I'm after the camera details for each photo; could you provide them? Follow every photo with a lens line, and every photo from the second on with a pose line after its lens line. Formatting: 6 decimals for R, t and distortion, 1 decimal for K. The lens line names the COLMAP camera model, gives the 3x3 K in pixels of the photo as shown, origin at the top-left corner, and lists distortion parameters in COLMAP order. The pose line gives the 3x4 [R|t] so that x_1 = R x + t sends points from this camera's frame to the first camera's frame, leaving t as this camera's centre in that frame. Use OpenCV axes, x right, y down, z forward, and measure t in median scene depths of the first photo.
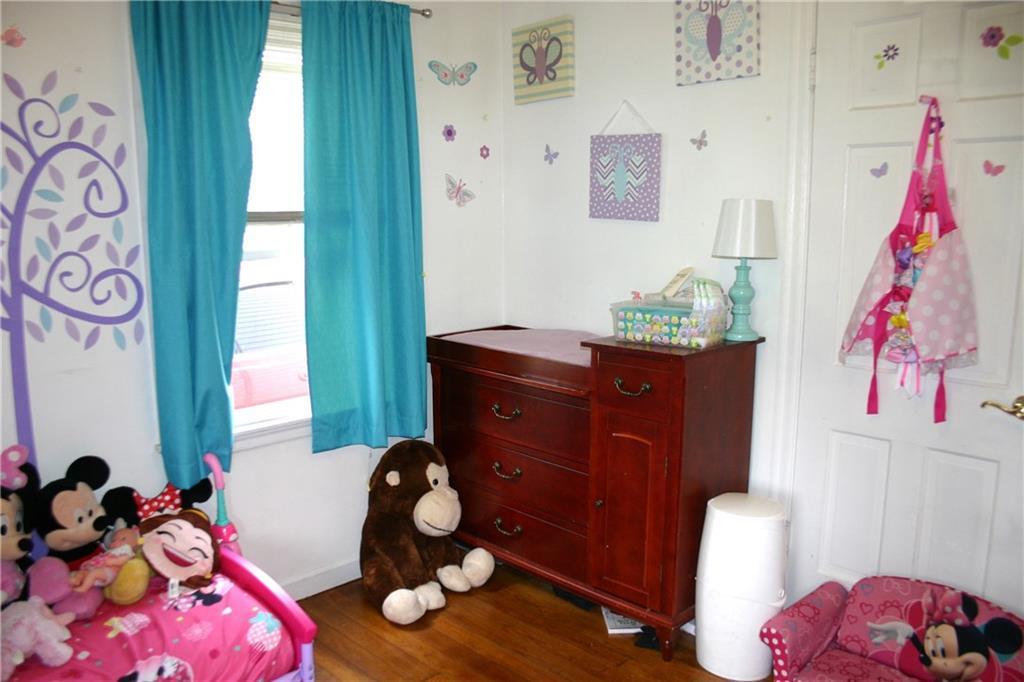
lens RADIAL K [[851.6, 0, 508.4], [0, 851.6, 344.8], [0, 0, 1]] dist [-0.014375, 0.011738]
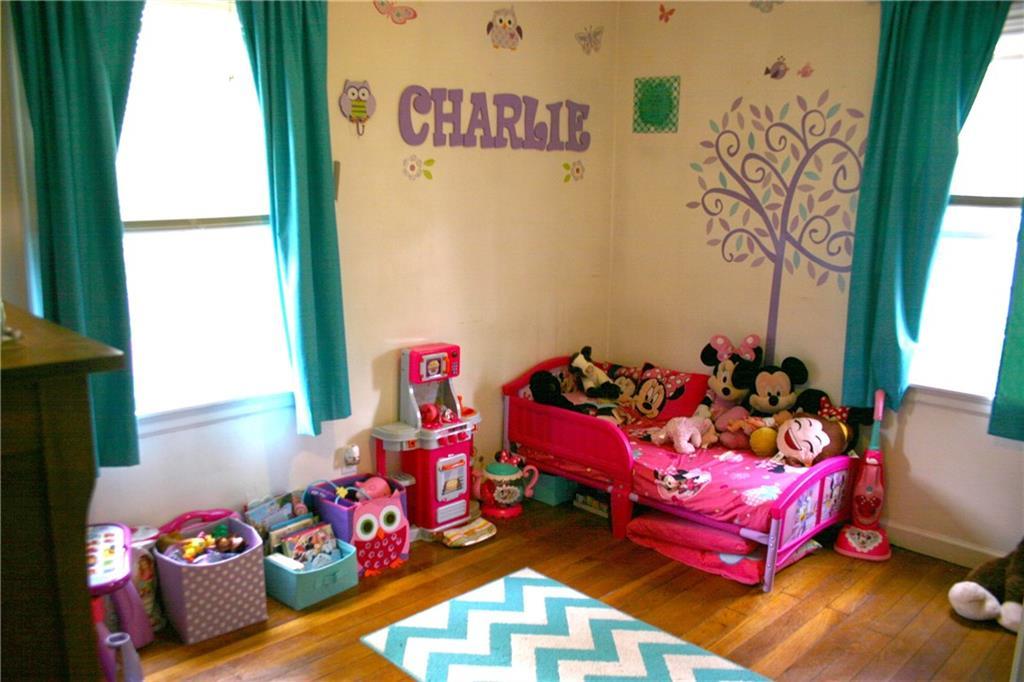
lens RADIAL K [[851.6, 0, 507.5], [0, 851.6, 342.7], [0, 0, 1]] dist [-0.014375, 0.011738]
pose [[0.066394, 0.211377, -0.975147, 0.900517], [-0.190615, 0.961991, 0.195547, -0.084883], [0.979417, 0.172895, 0.104162, 0.380852]]
